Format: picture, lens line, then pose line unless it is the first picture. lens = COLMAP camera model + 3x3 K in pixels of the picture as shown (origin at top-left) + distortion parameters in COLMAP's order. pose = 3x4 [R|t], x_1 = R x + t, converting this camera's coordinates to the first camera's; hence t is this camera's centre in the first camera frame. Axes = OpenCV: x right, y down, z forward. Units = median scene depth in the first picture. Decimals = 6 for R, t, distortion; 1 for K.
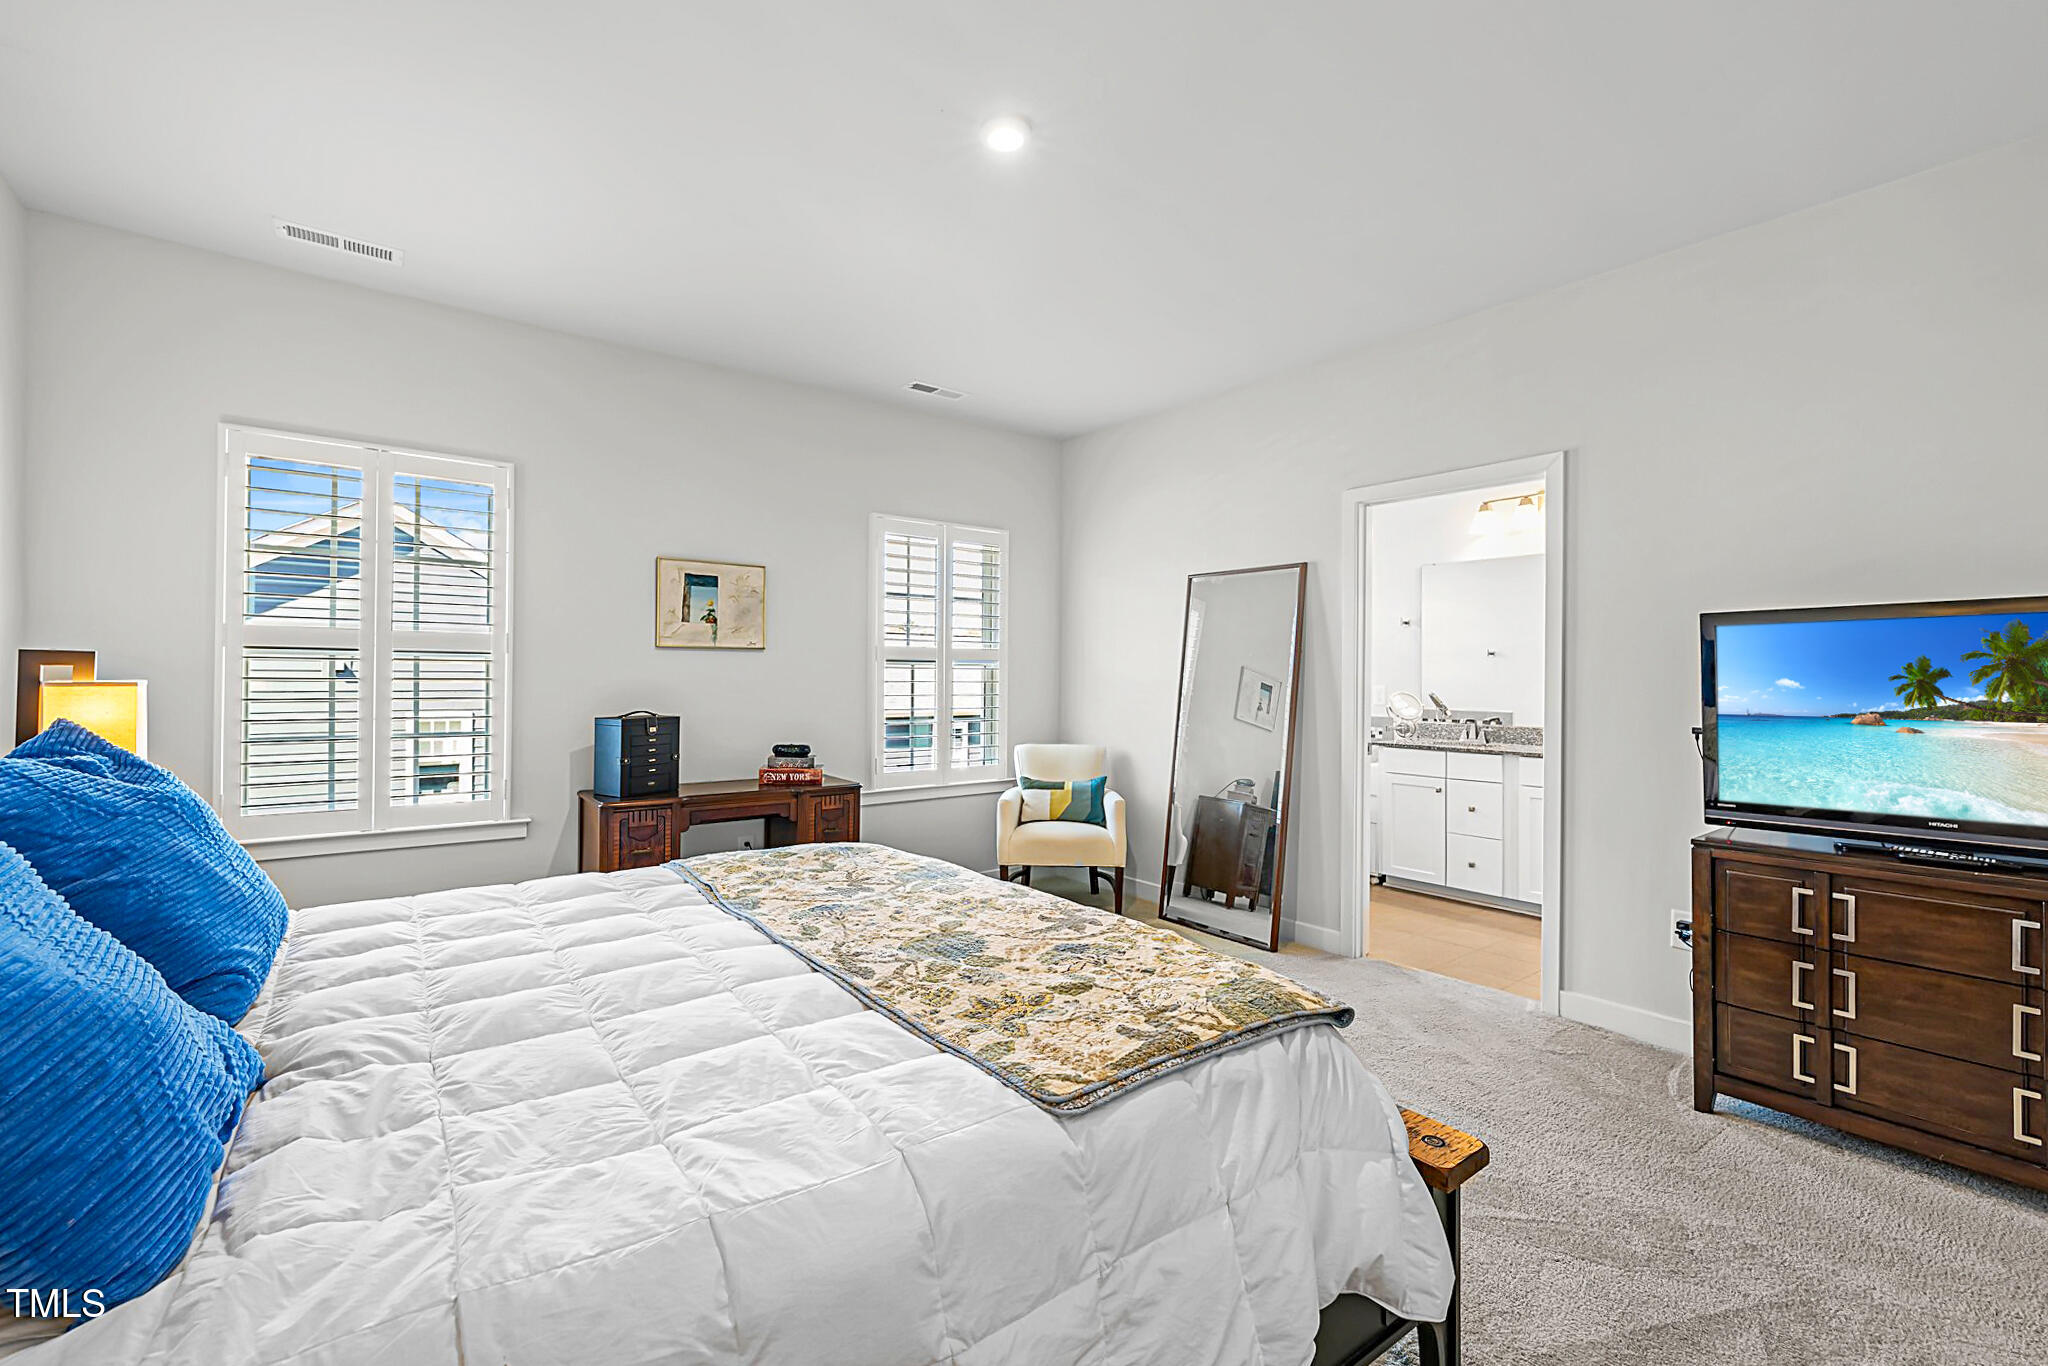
lens RADIAL K [[879.7, 0, 1017.4], [0, 879.7, 673.6], [0, 0, 1]] dist [0.002041, 0.000182]
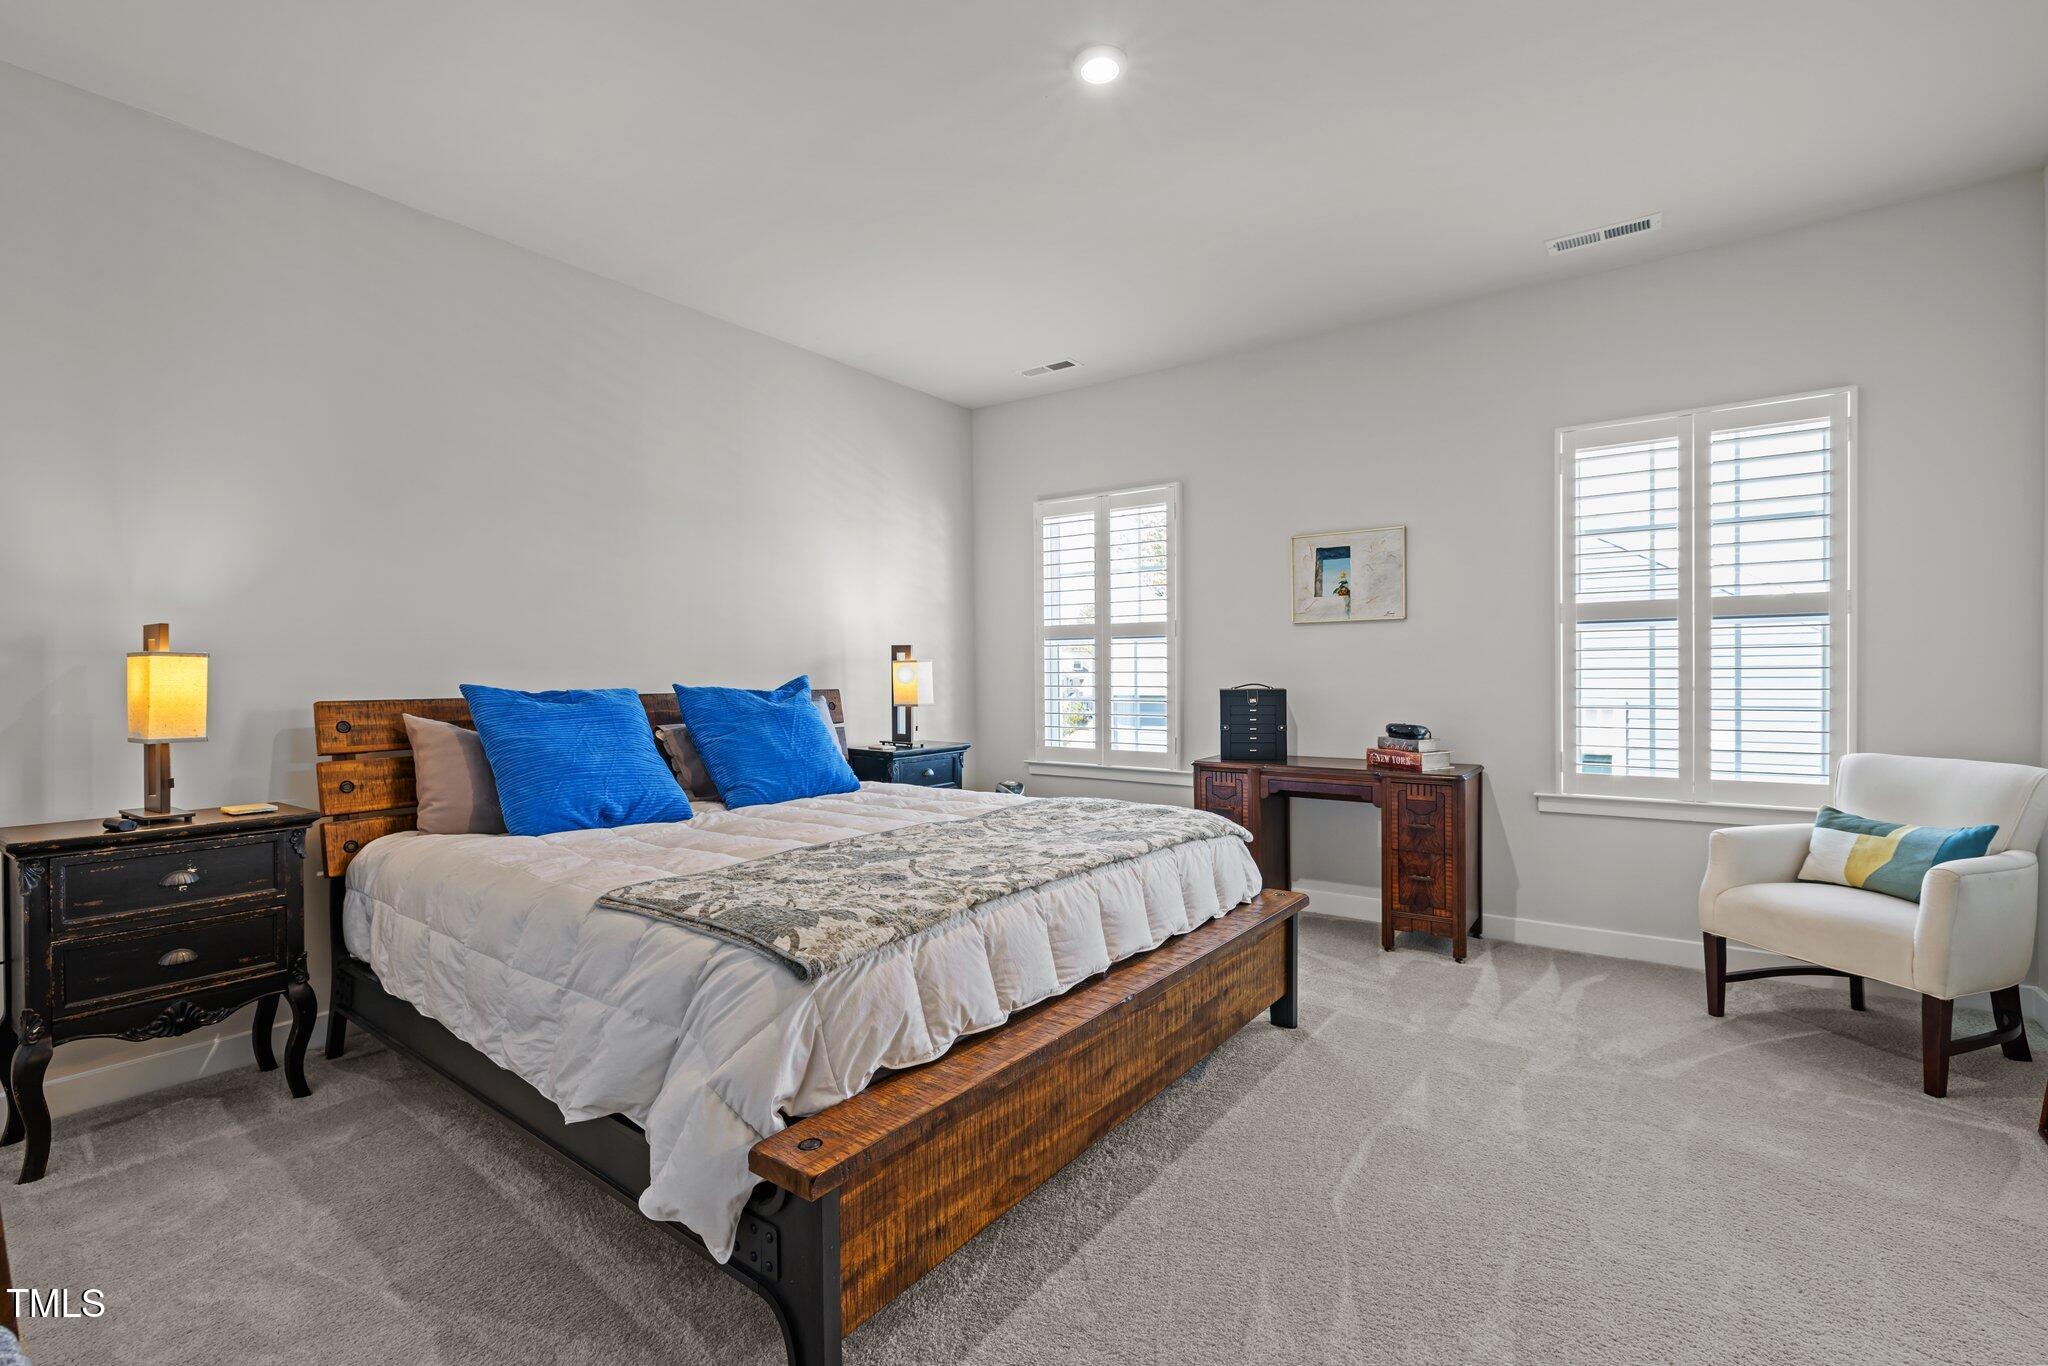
lens RADIAL K [[943.0, 0, 1021.5], [0, 943.0, 688.4], [0, 0, 1]] dist [0.002293, 0.000217]
pose [[0.256144, 0.007829, -0.966607, 0.574629], [0.015654, 0.999802, 0.012246, 0.027258], [0.966512, -0.018268, 0.255971, 0.389312]]
